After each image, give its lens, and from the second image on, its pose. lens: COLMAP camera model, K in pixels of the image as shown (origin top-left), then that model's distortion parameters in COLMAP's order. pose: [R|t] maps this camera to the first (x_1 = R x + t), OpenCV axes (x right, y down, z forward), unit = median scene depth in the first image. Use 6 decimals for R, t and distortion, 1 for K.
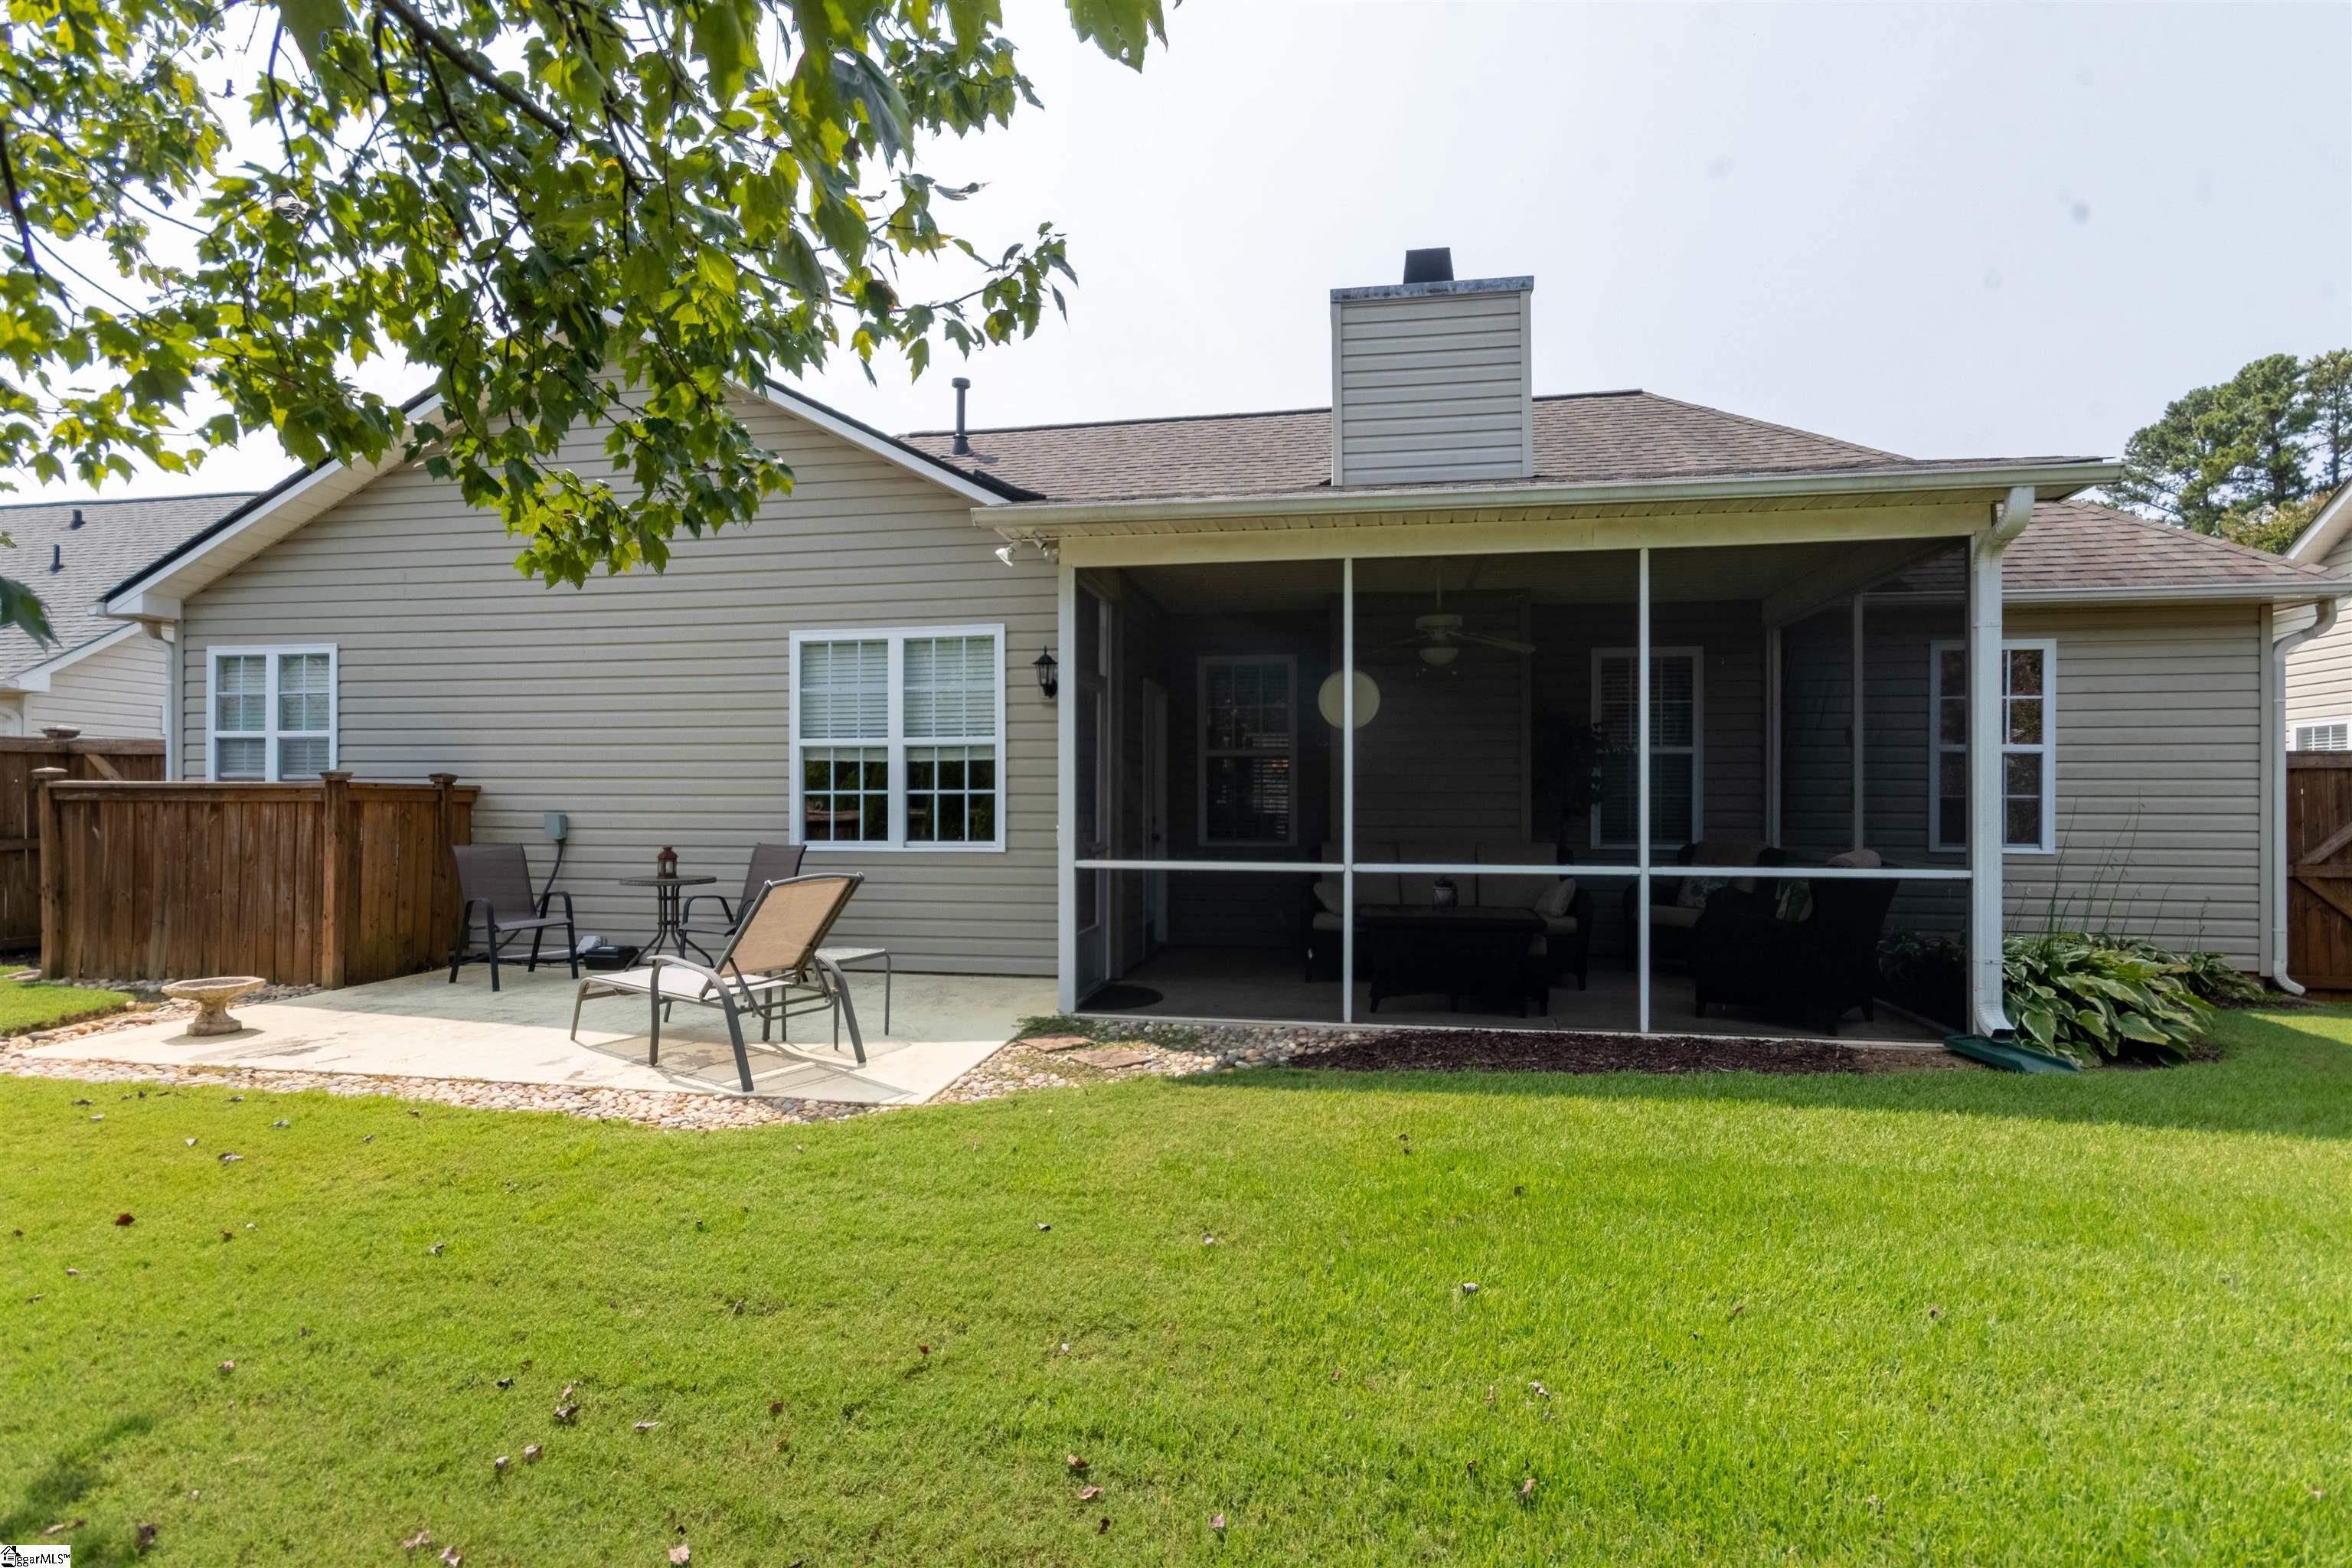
lens RADIAL K [[1097.0, 0, 1170.8], [0, 1097.0, 790.7], [0, 0, 1]] dist [0.002202, 0.001283]
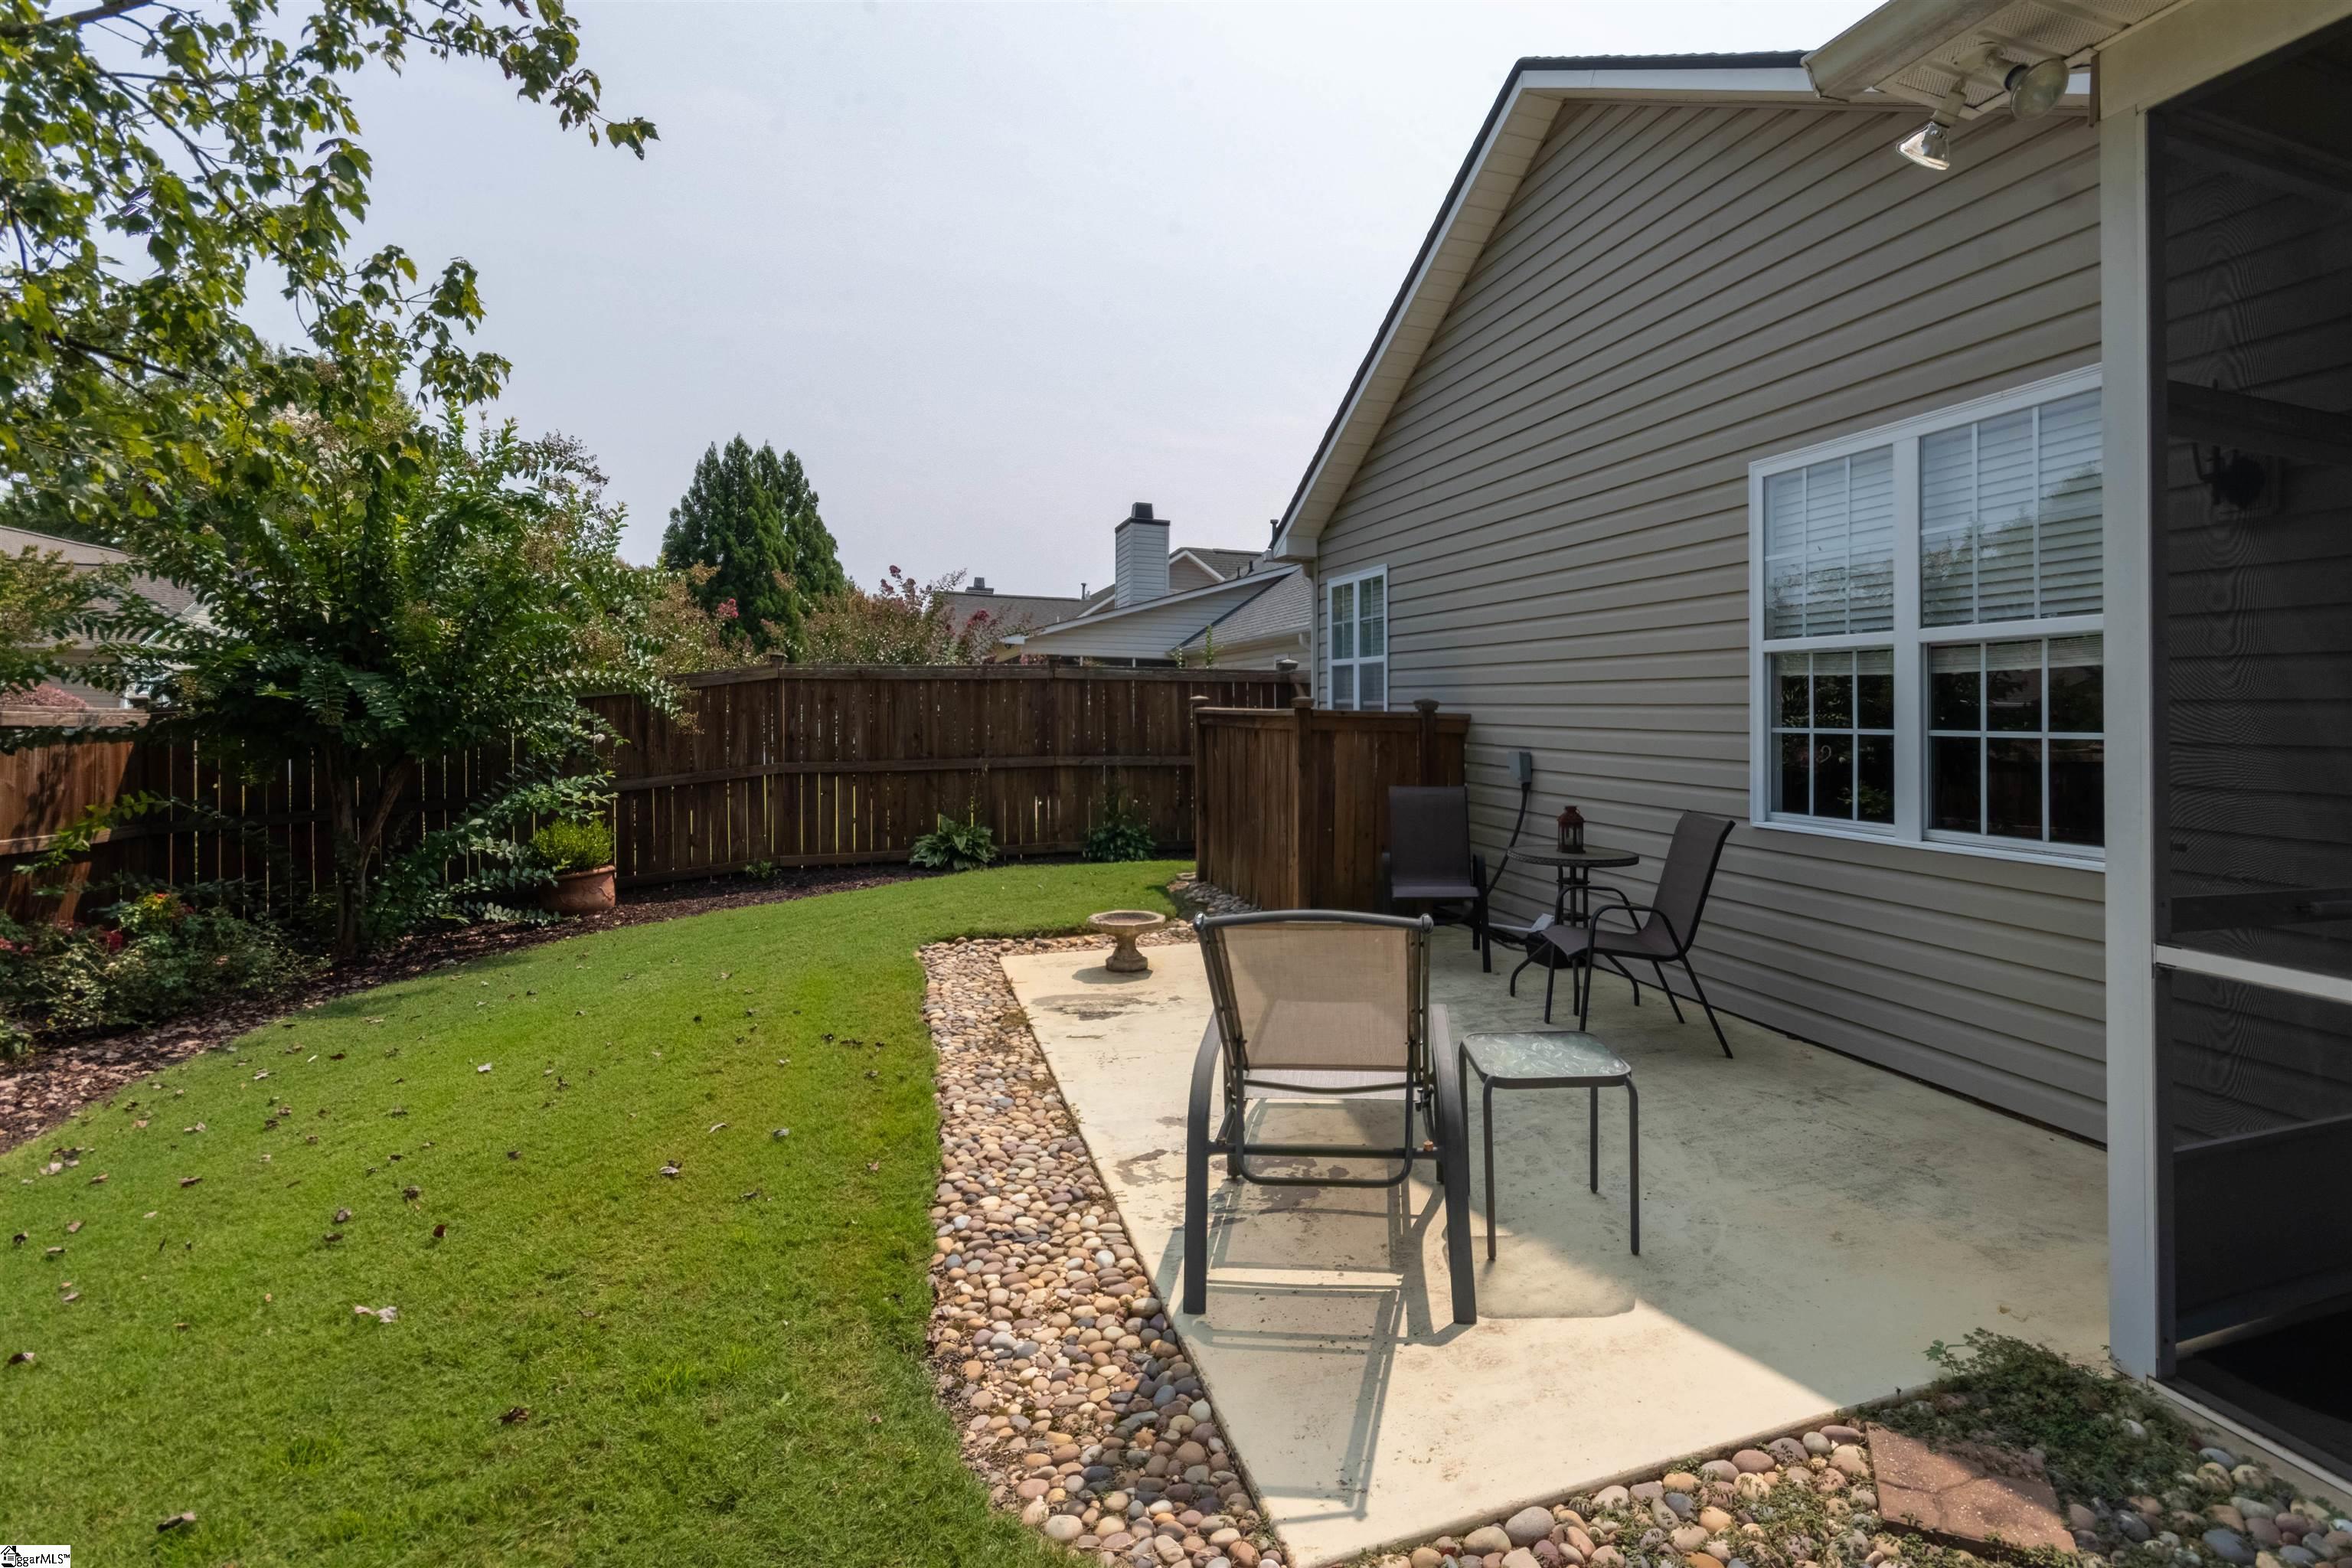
lens RADIAL K [[1209.7, 0, 1176.7], [0, 1209.7, 703.6], [0, 0, 1]] dist [0.001004, 0.000508]
pose [[0.518906, -0.001446, -0.854830, 0.061452], [-0.004893, 0.999977, -0.004662, -0.008448], [0.854817, 0.006602, 0.518887, 0.404955]]
